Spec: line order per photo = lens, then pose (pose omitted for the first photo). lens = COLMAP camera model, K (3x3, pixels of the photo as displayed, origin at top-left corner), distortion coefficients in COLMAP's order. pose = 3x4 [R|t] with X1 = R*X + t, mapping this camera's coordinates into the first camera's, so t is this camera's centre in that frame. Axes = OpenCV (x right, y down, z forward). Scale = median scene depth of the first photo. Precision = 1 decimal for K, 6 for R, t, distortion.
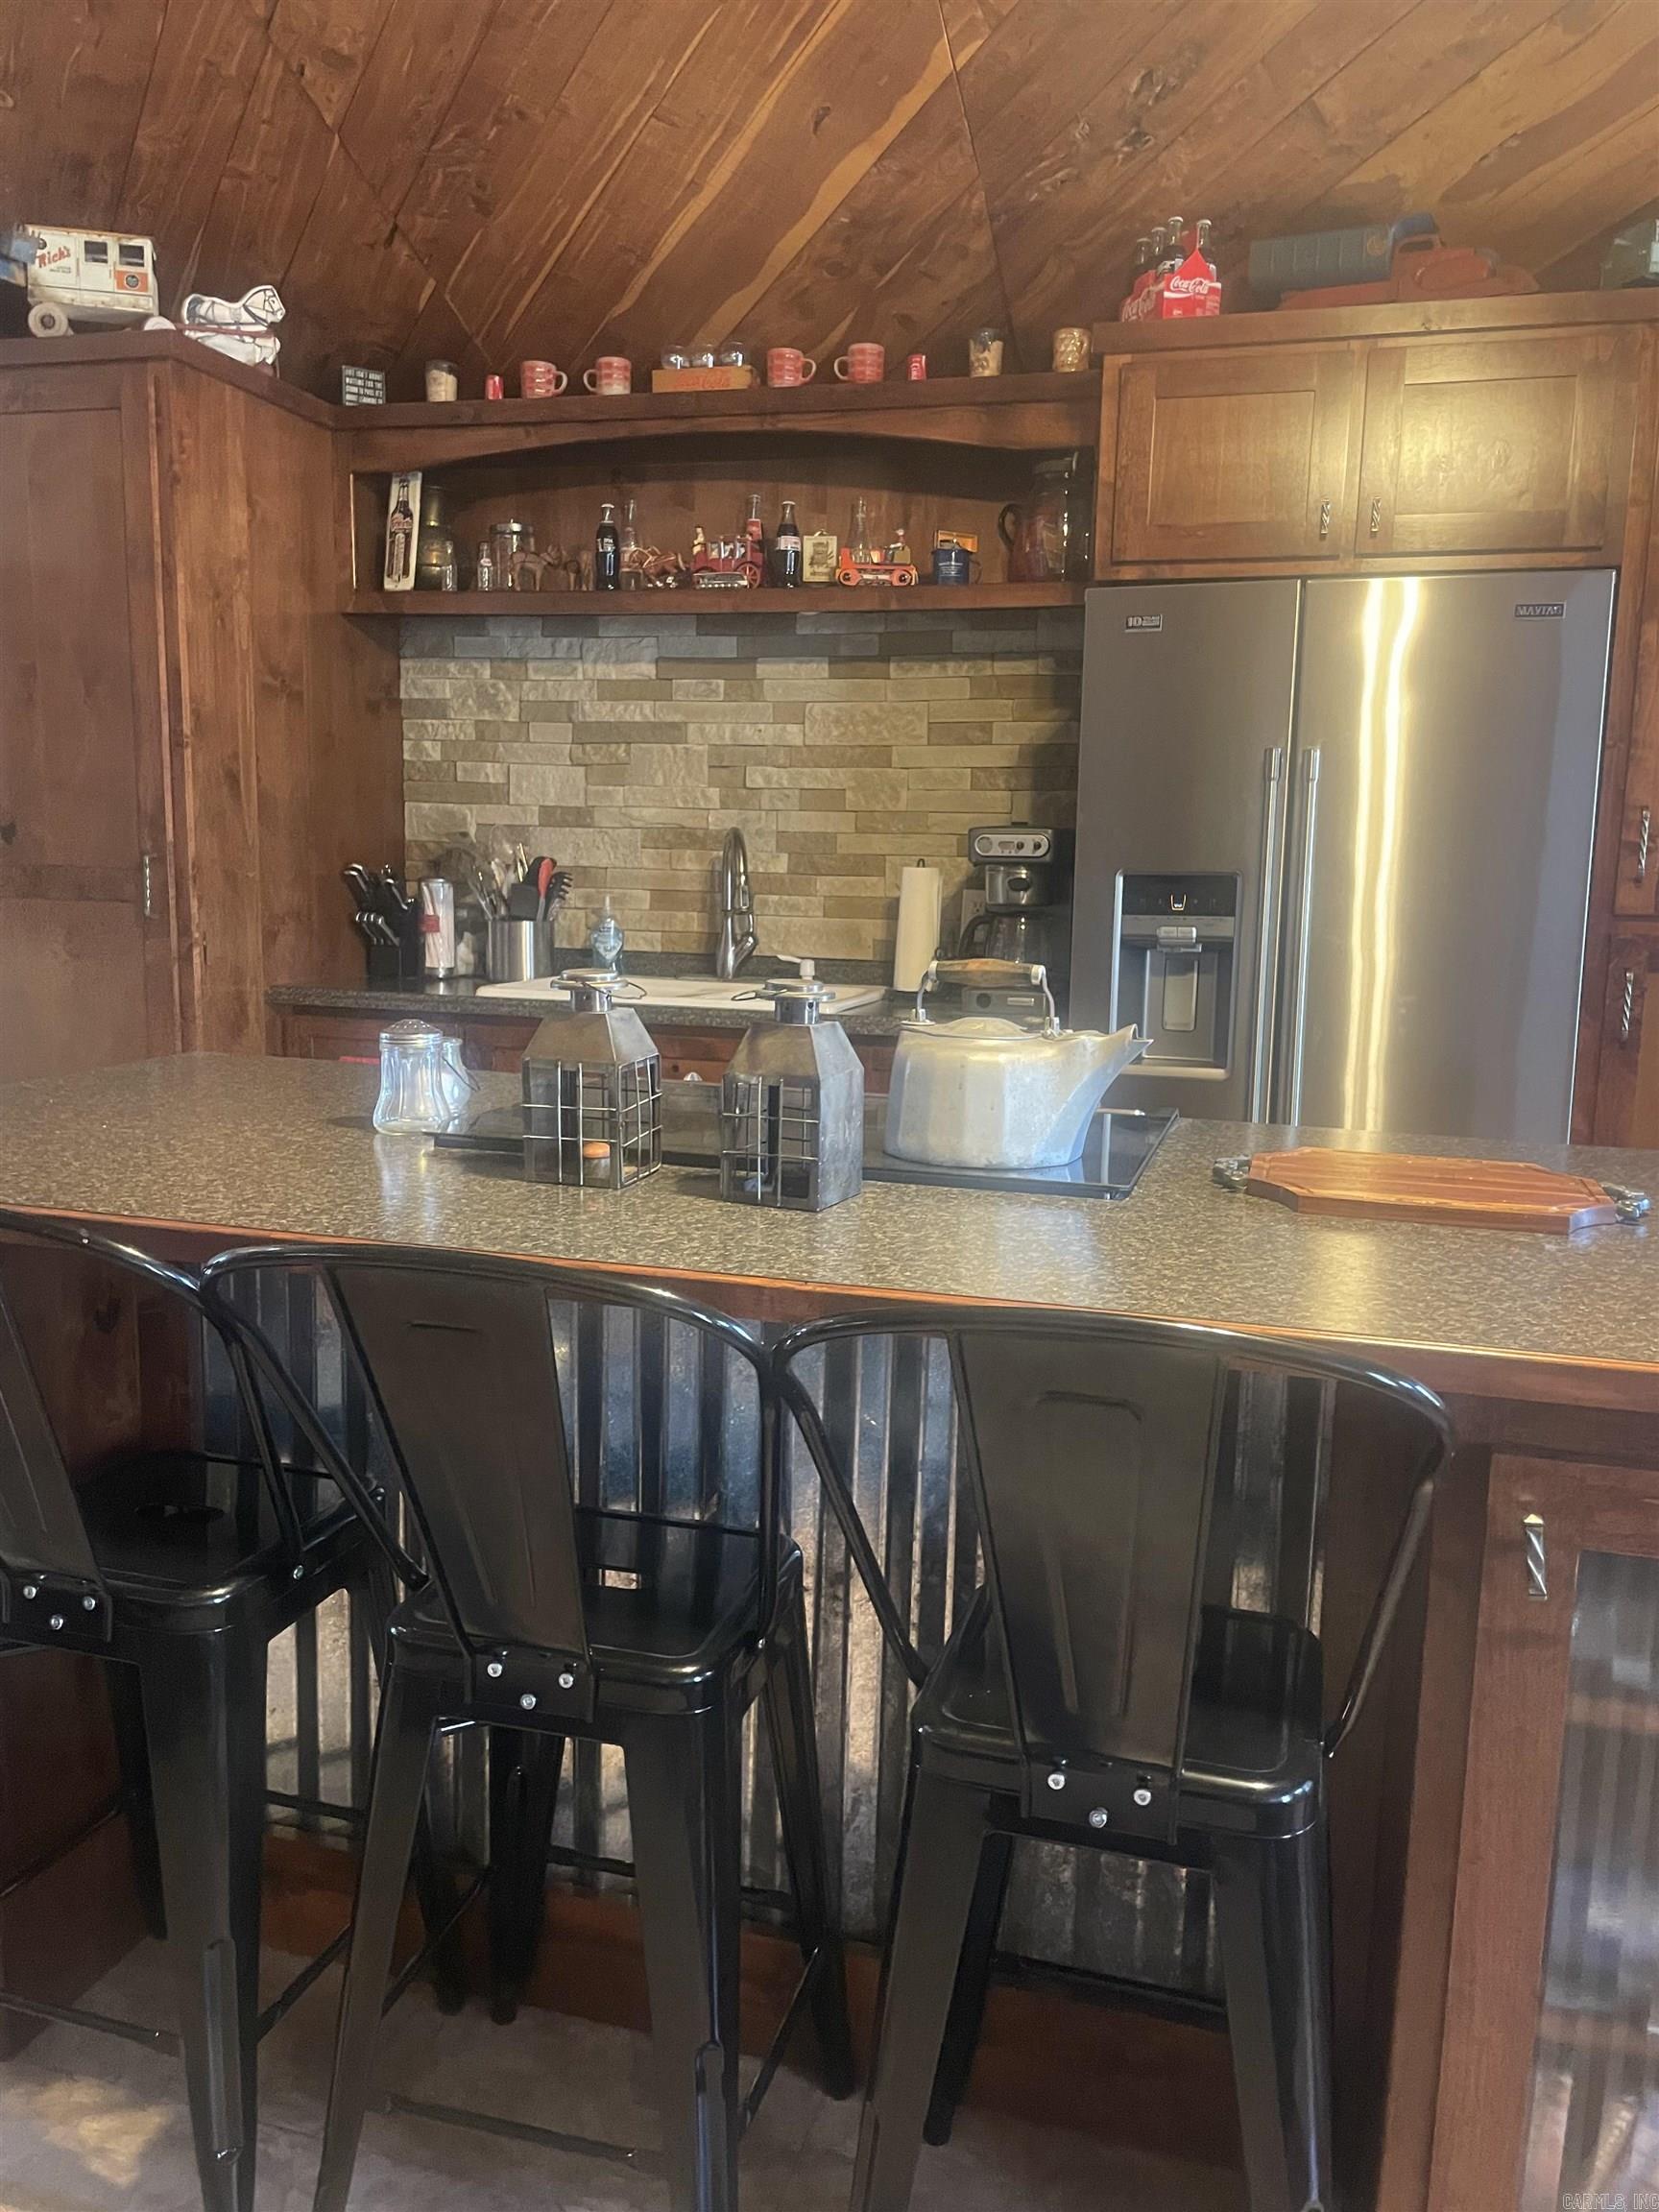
lens RADIAL K [[1683.1, 0, 838.9], [0, 1683.1, 1115.3], [0, 0, 1]] dist [0.039008, -0.060866]
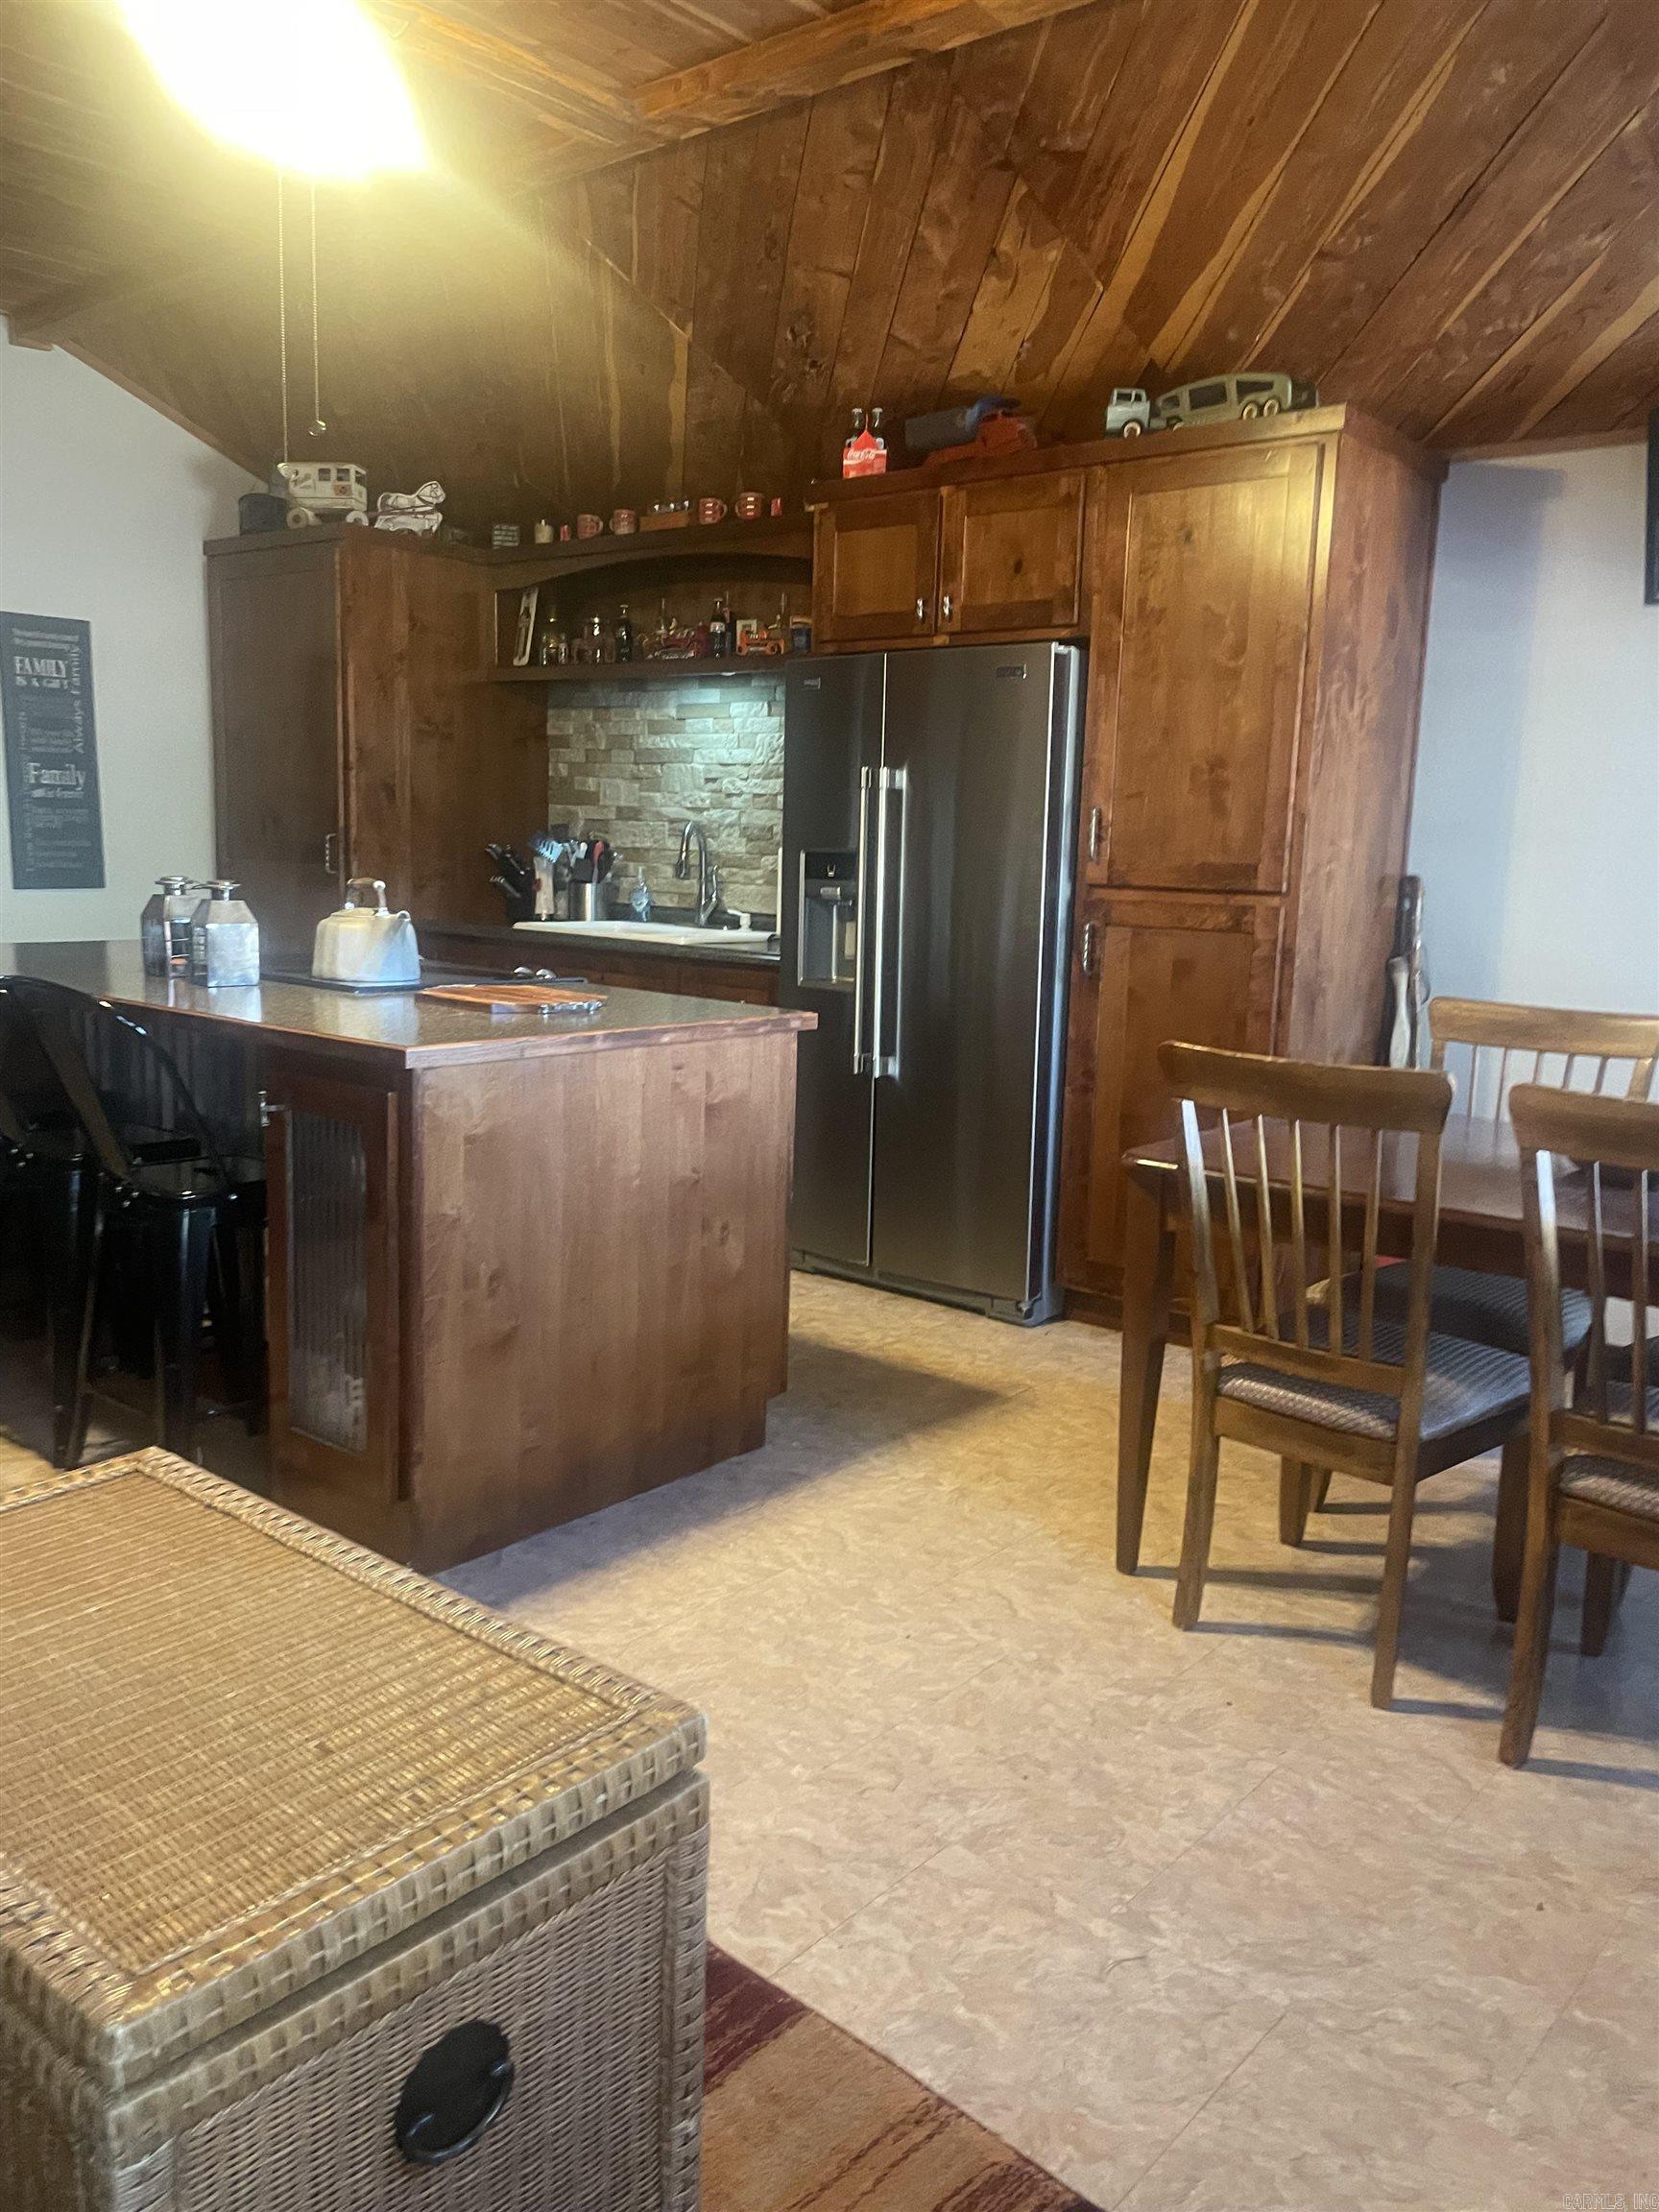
lens RADIAL K [[1683.1, 0, 848.9], [0, 1683.1, 1096.6], [0, 0, 1]] dist [0.039008, -0.060866]
pose [[0.914889, 0.067597, -0.398005, 0.645878], [-0.073208, 0.997316, 0.001102, 0.054614], [0.397012, 0.028129, 0.917382, -0.271164]]
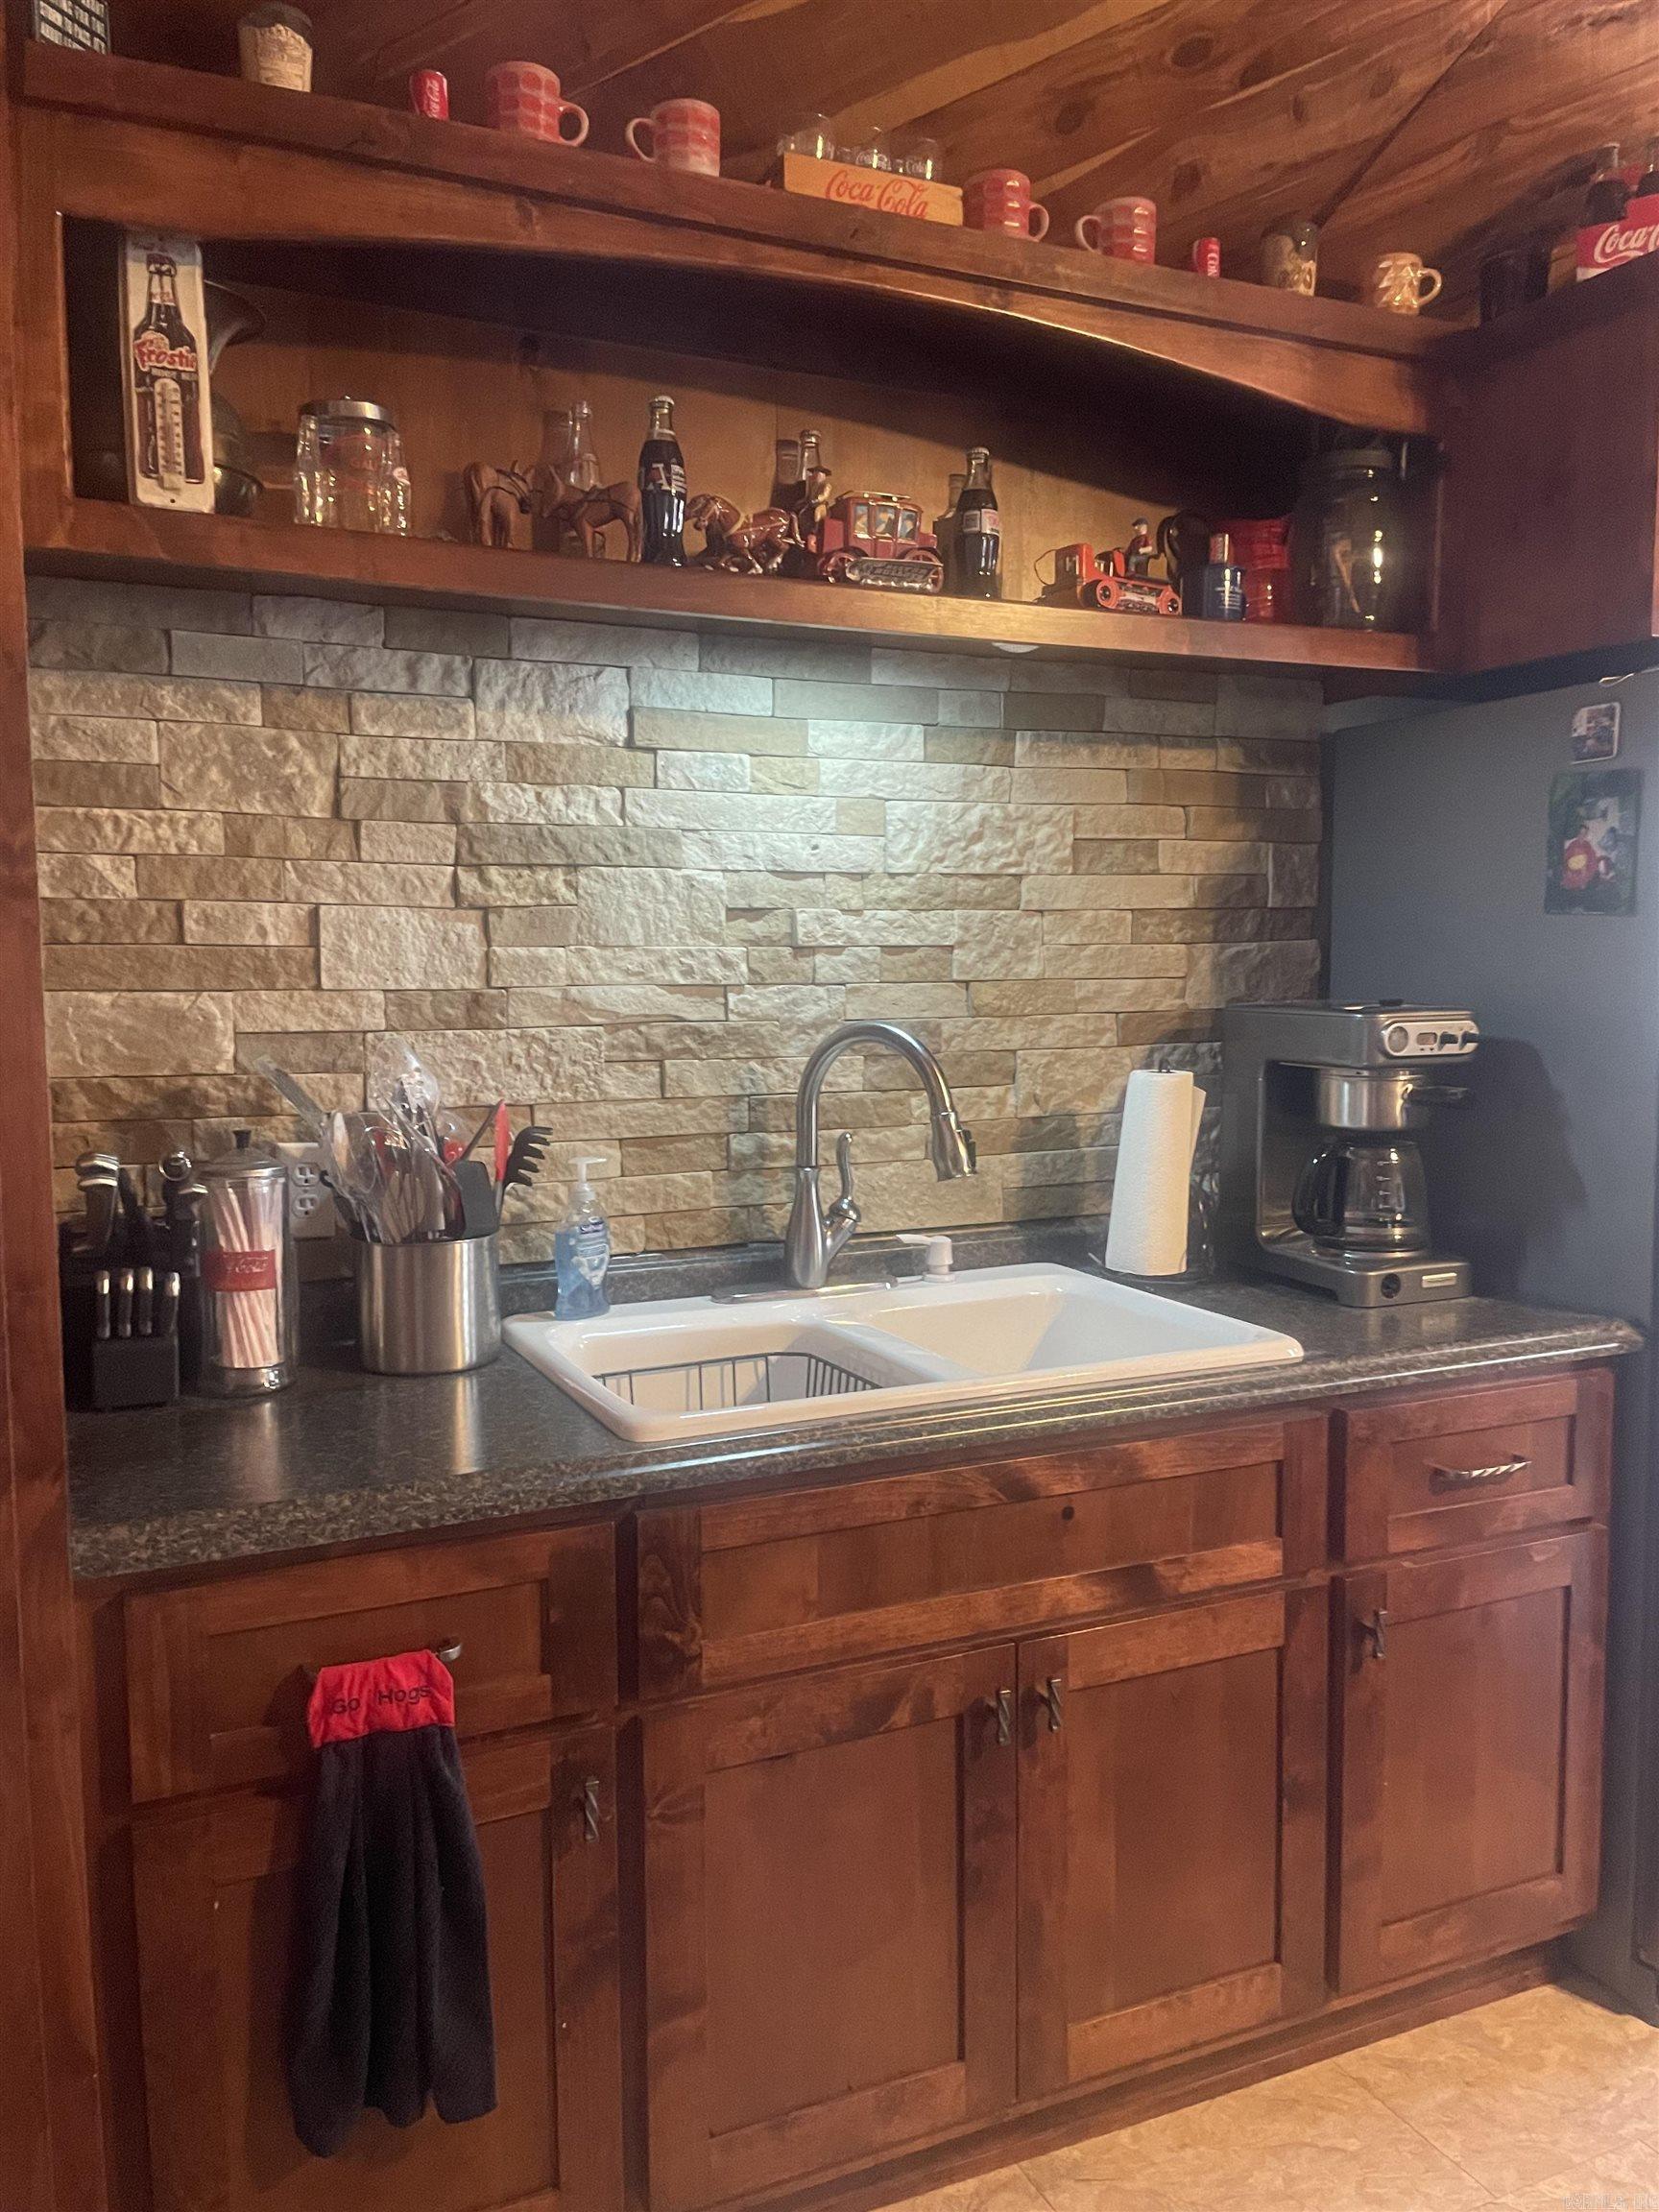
lens RADIAL K [[1683.1, 0, 824.2], [0, 1683.1, 1125.8], [0, 0, 1]] dist [0.039008, -0.060866]
pose [[0.751082, -0.097284, 0.653002, -0.431470], [0.122564, 0.992437, 0.006880, -0.140891], [-0.648733, 0.074868, 0.757325, 0.586255]]
